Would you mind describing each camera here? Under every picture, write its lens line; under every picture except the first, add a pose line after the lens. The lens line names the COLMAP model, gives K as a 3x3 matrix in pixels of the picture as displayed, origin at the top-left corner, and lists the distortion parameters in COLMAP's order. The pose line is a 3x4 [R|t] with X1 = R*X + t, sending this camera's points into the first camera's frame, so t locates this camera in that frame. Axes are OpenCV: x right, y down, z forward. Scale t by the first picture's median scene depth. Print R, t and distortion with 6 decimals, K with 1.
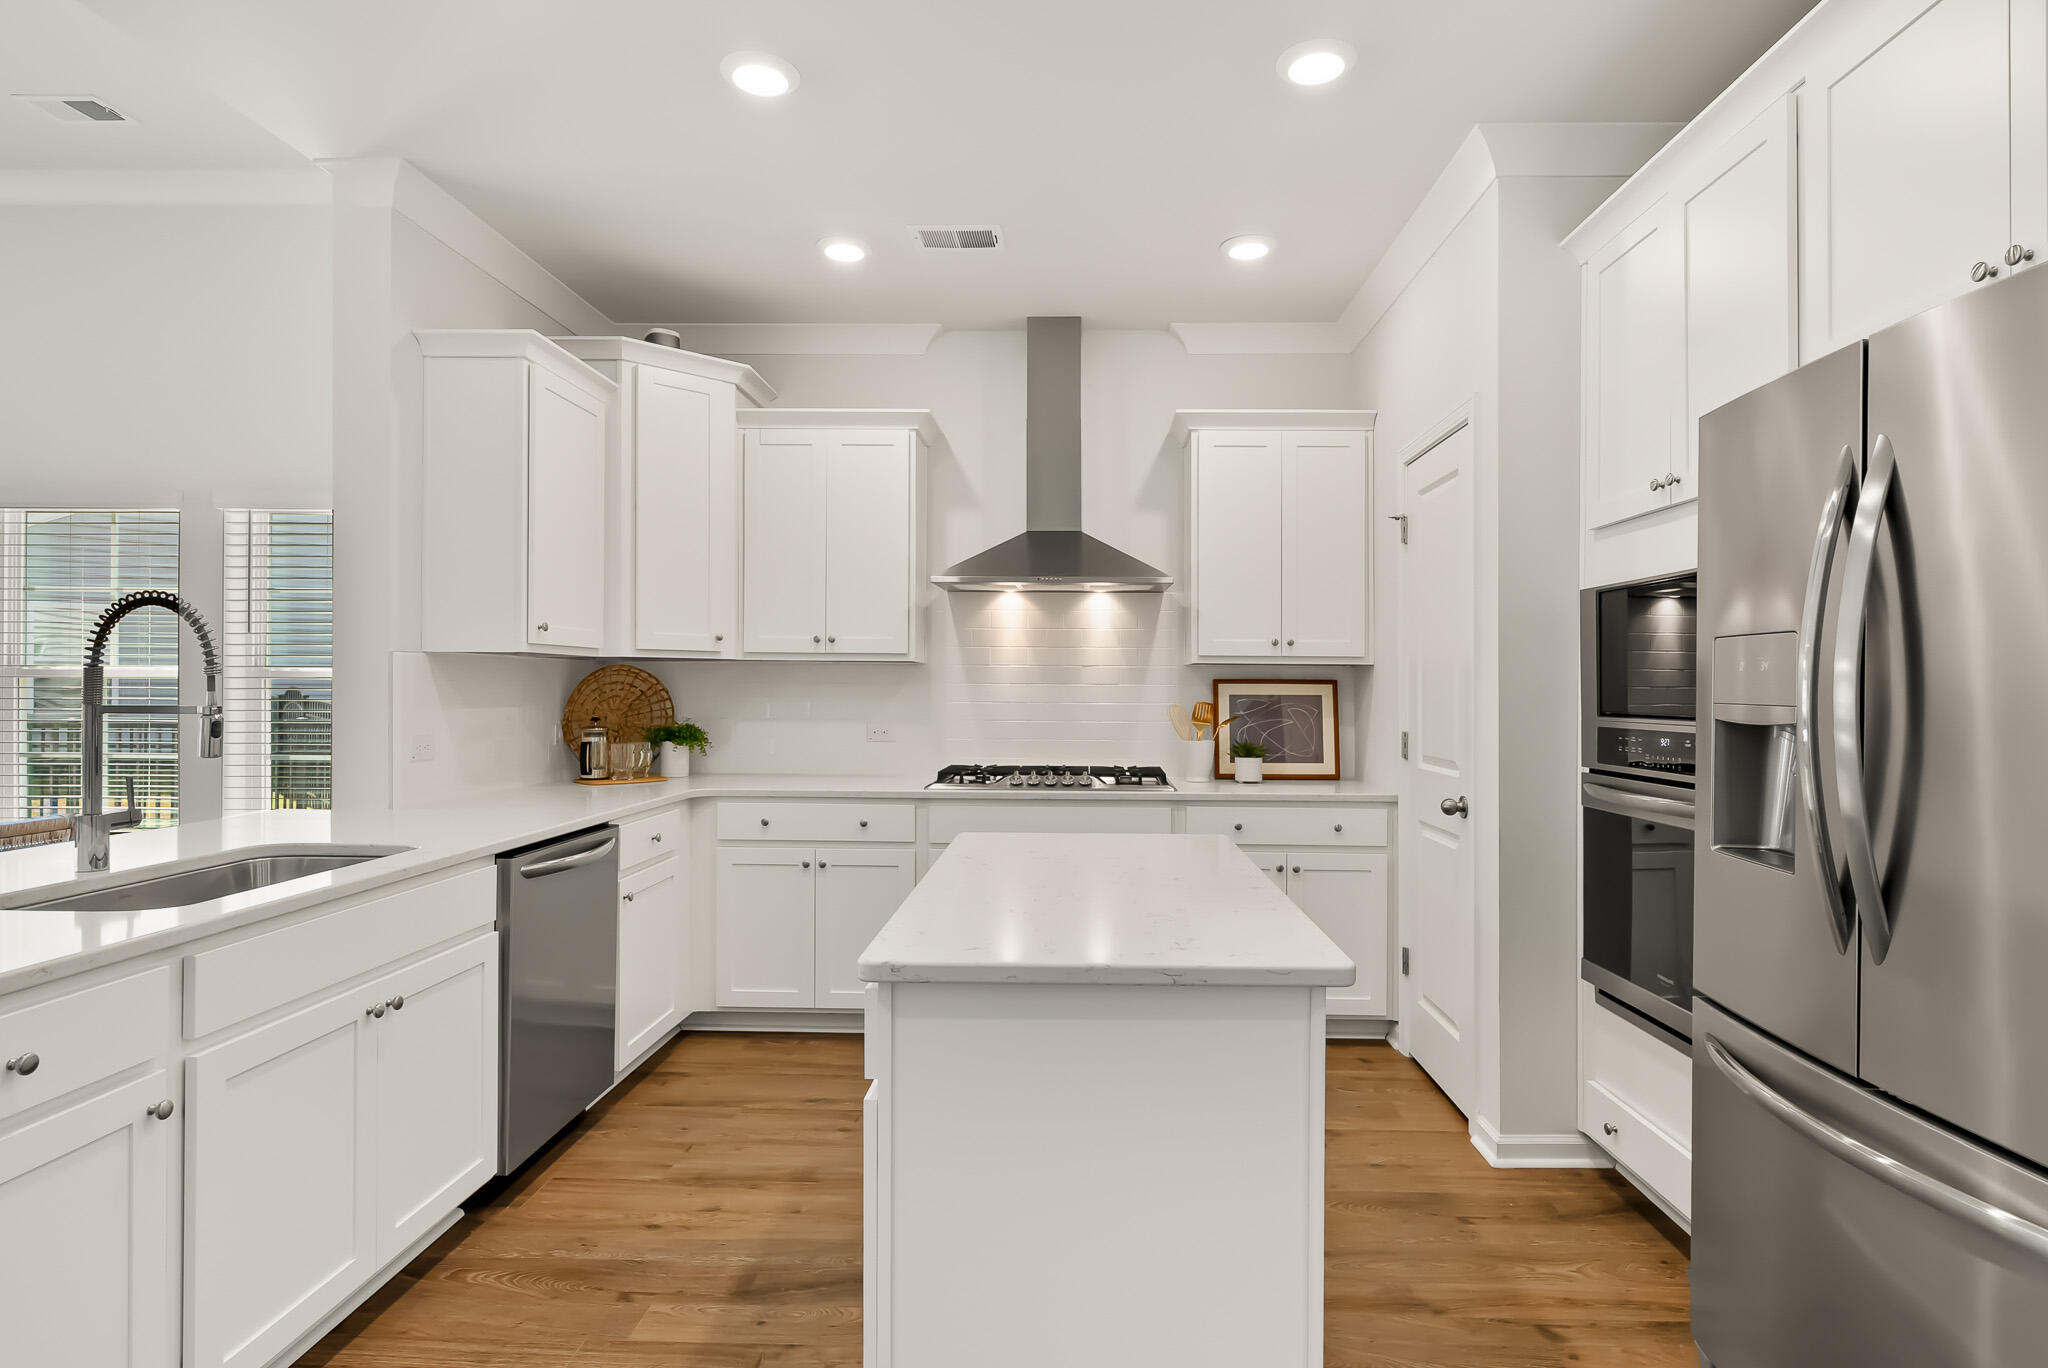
lens RADIAL K [[1080.9, 0, 1037.9], [0, 1080.9, 683.6], [0, 0, 1]] dist [-0.001279, 0.000940]
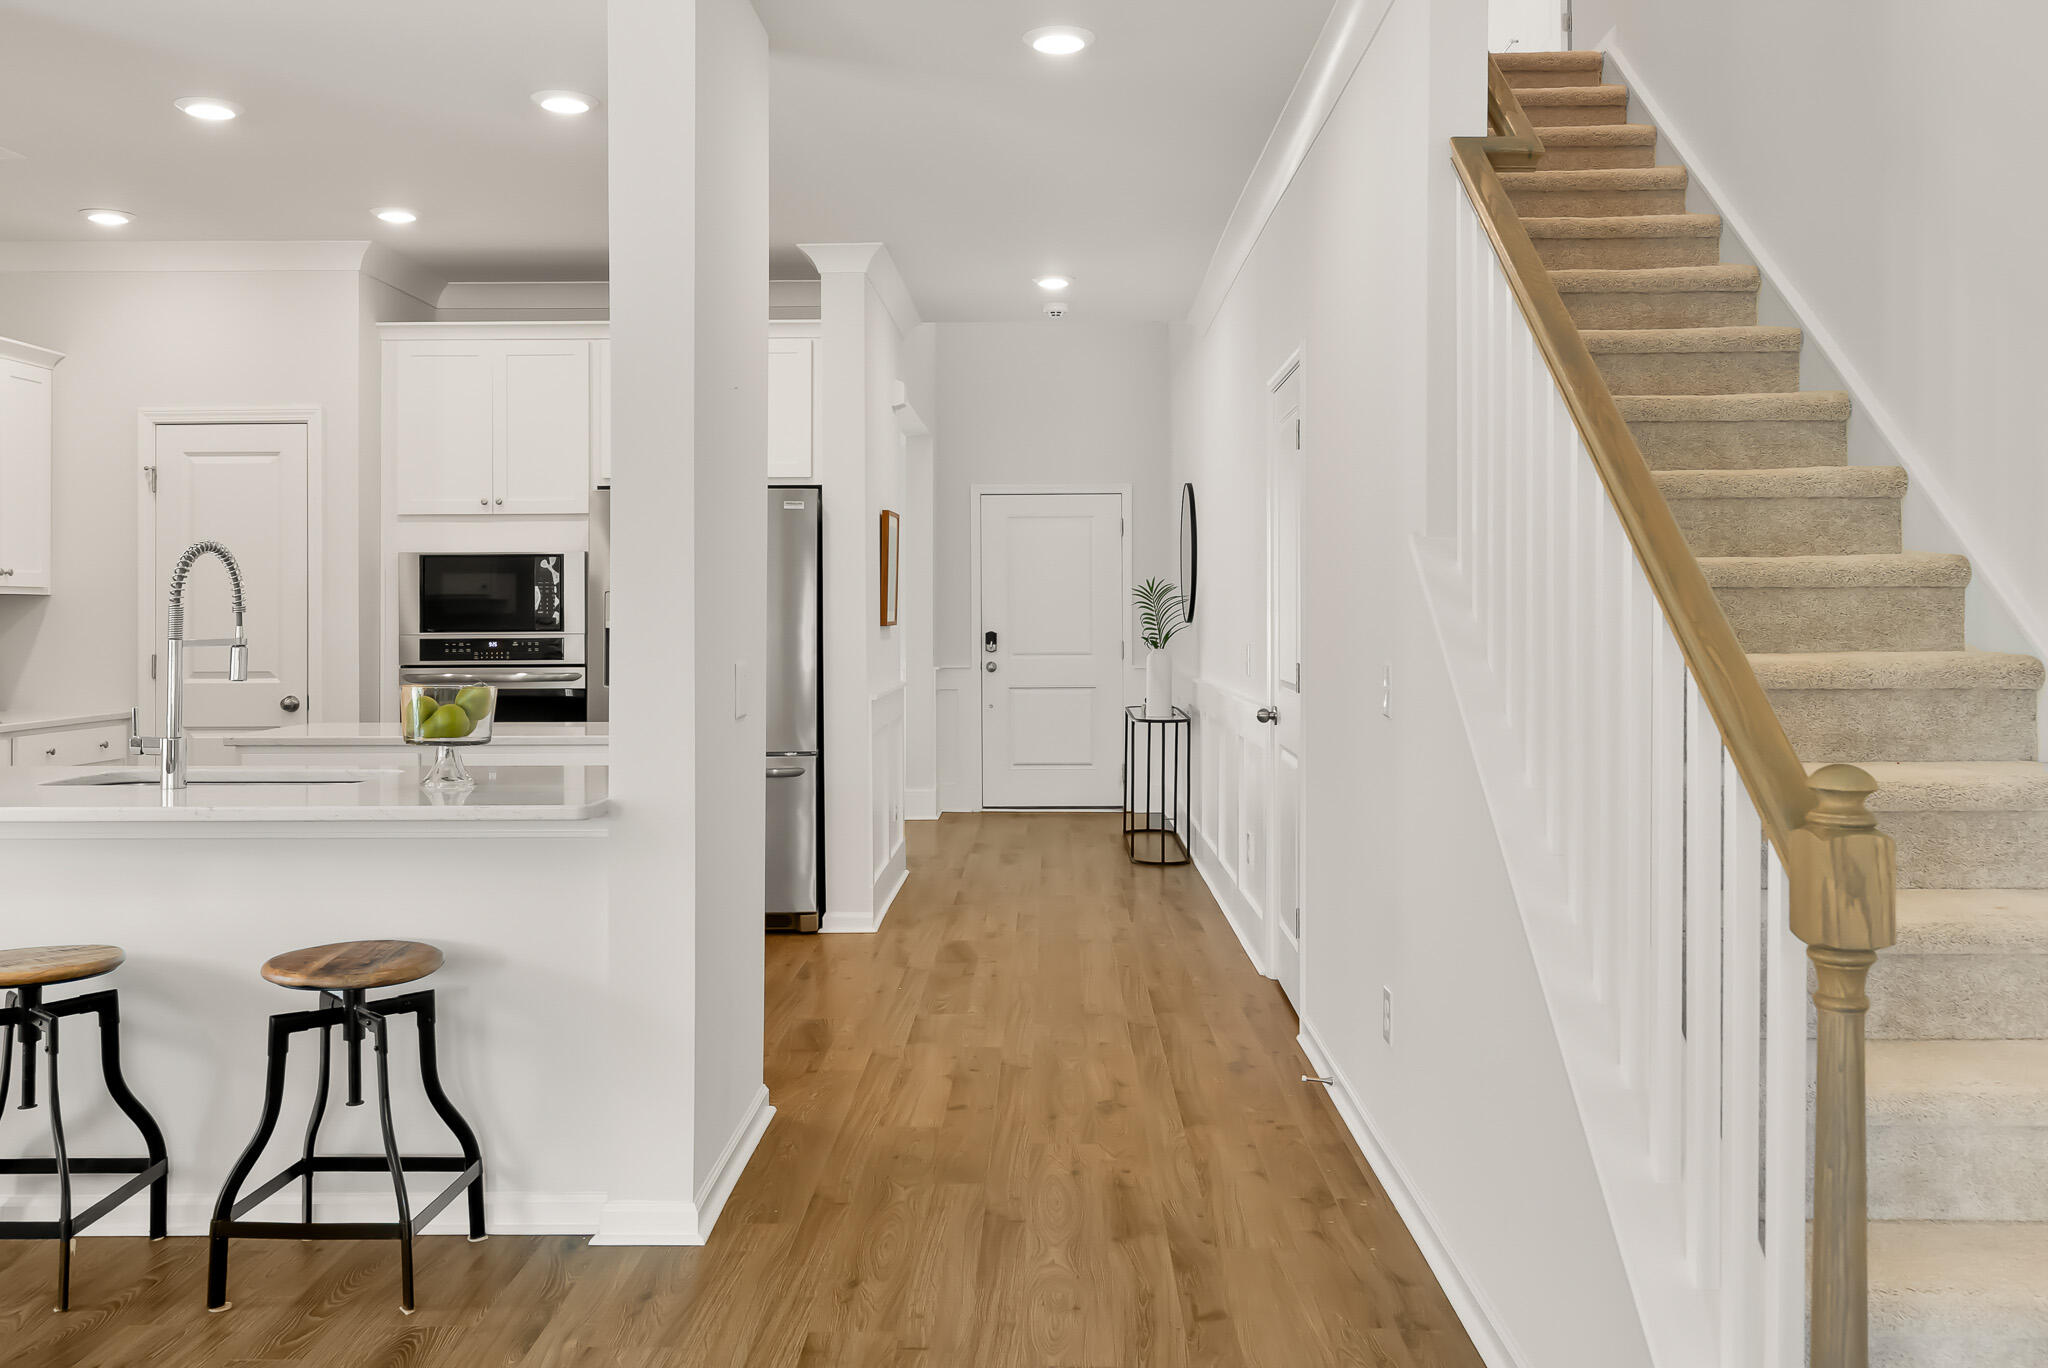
lens RADIAL K [[1695.8, 0, 1026.3], [0, 1695.8, 618.2], [0, 0, 1]] dist [0.000923, 0.002897]
pose [[-0.012013, -0.011431, 0.999863, -1.293791], [-0.000485, 0.999935, 0.011426, -0.013471], [-0.999928, -0.000348, -0.012017, 0.076468]]
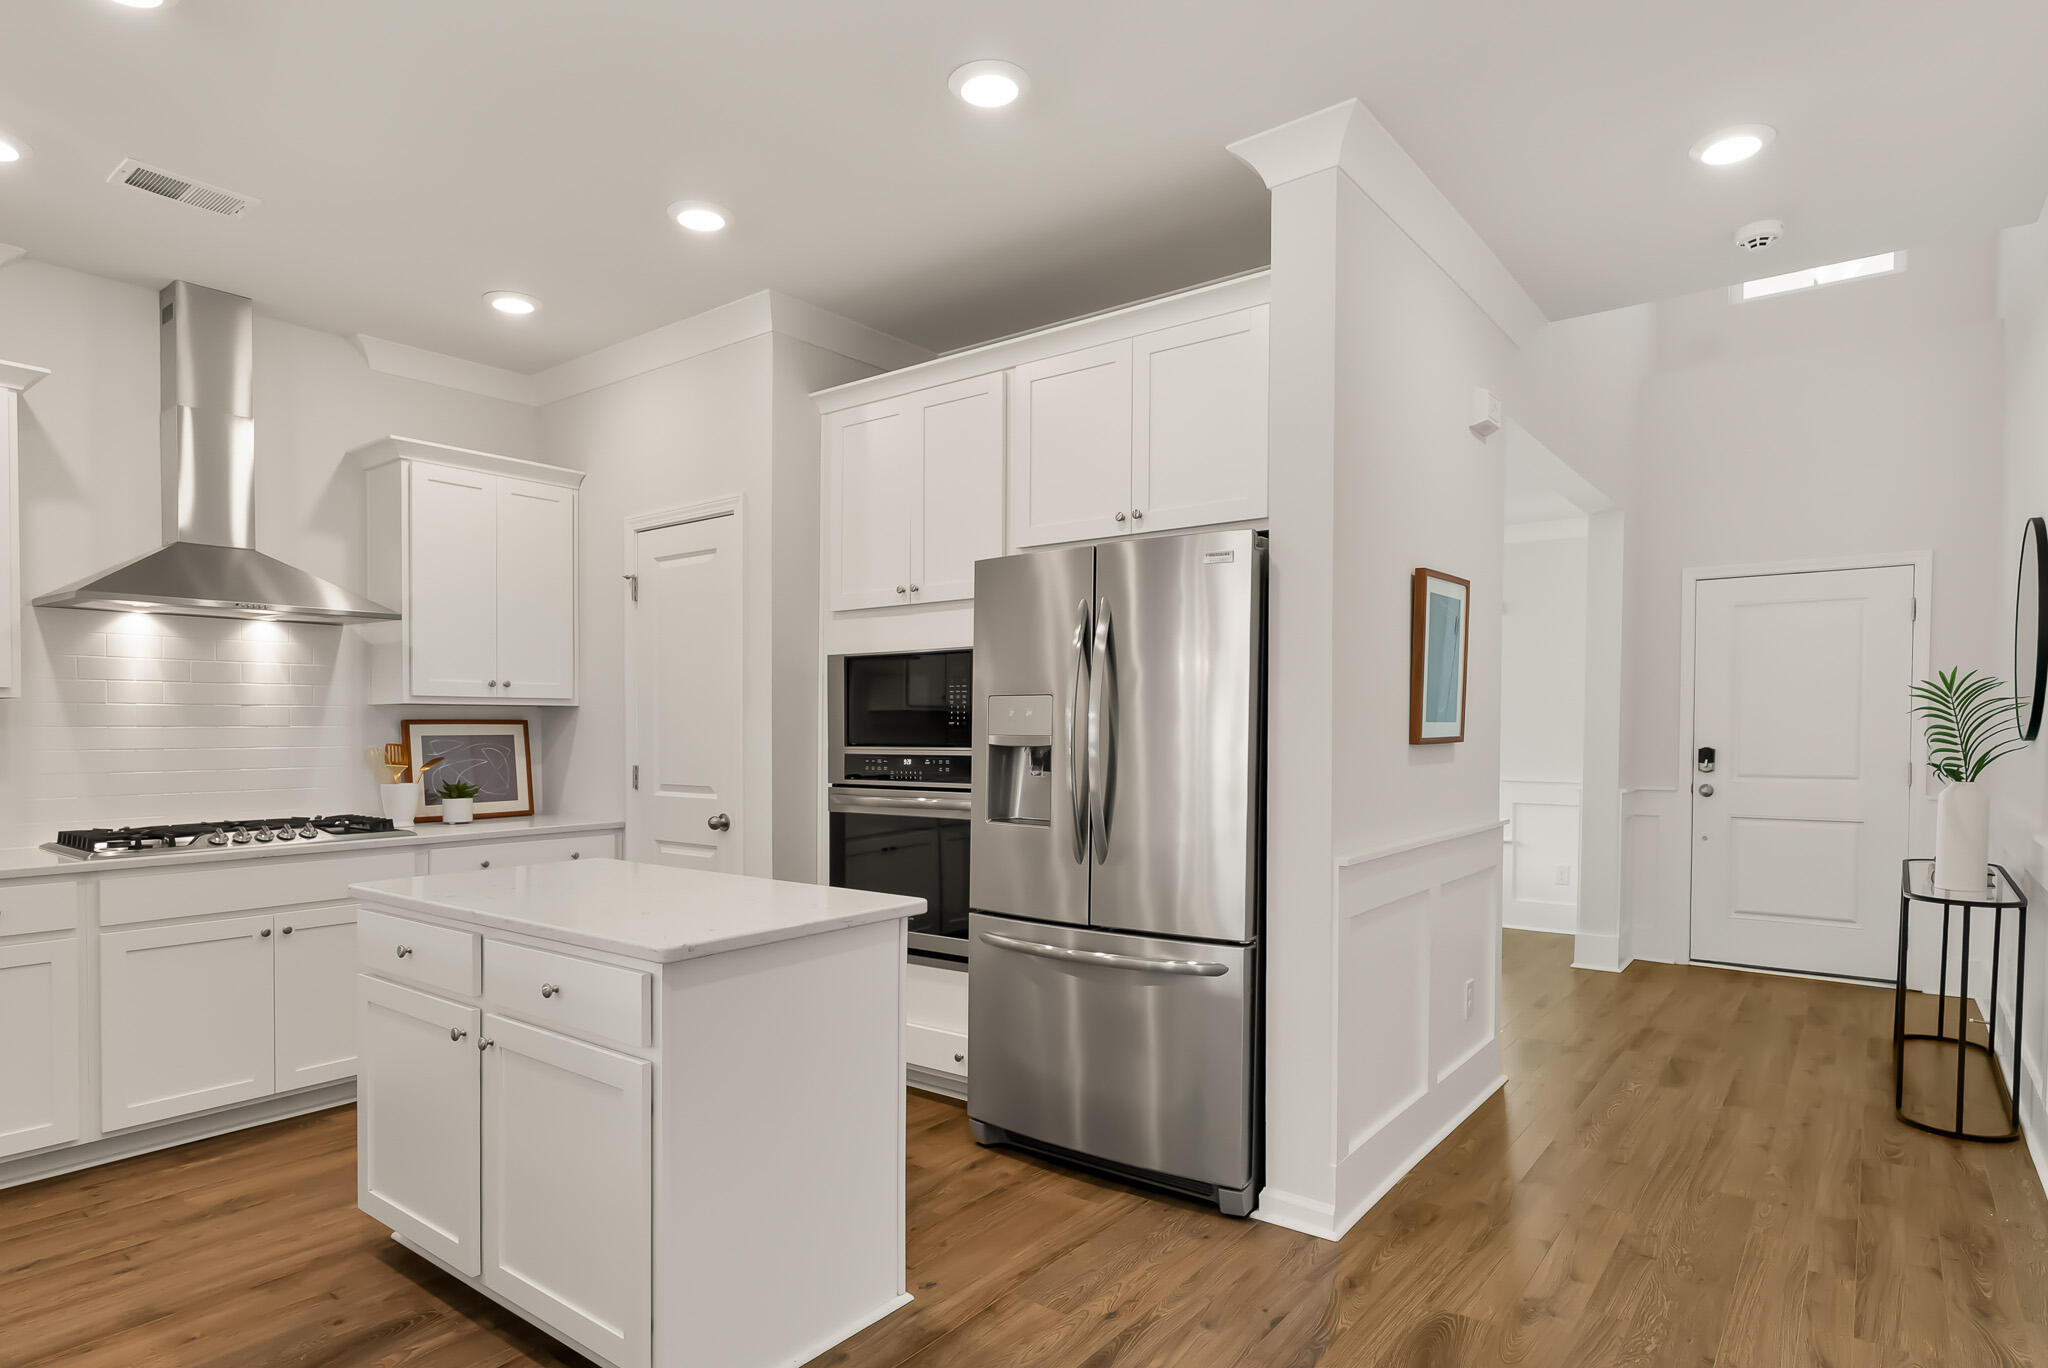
lens RADIAL K [[1113.6, 0, 1032.2], [0, 1113.6, 765.3], [0, 0, 1]] dist [-0.004174, -0.000127]
pose [[0.584999, -0.038066, 0.810140, -0.326454], [0.003651, 0.999011, 0.044304, -0.005595], [-0.811026, -0.022960, 0.584560, -0.028837]]
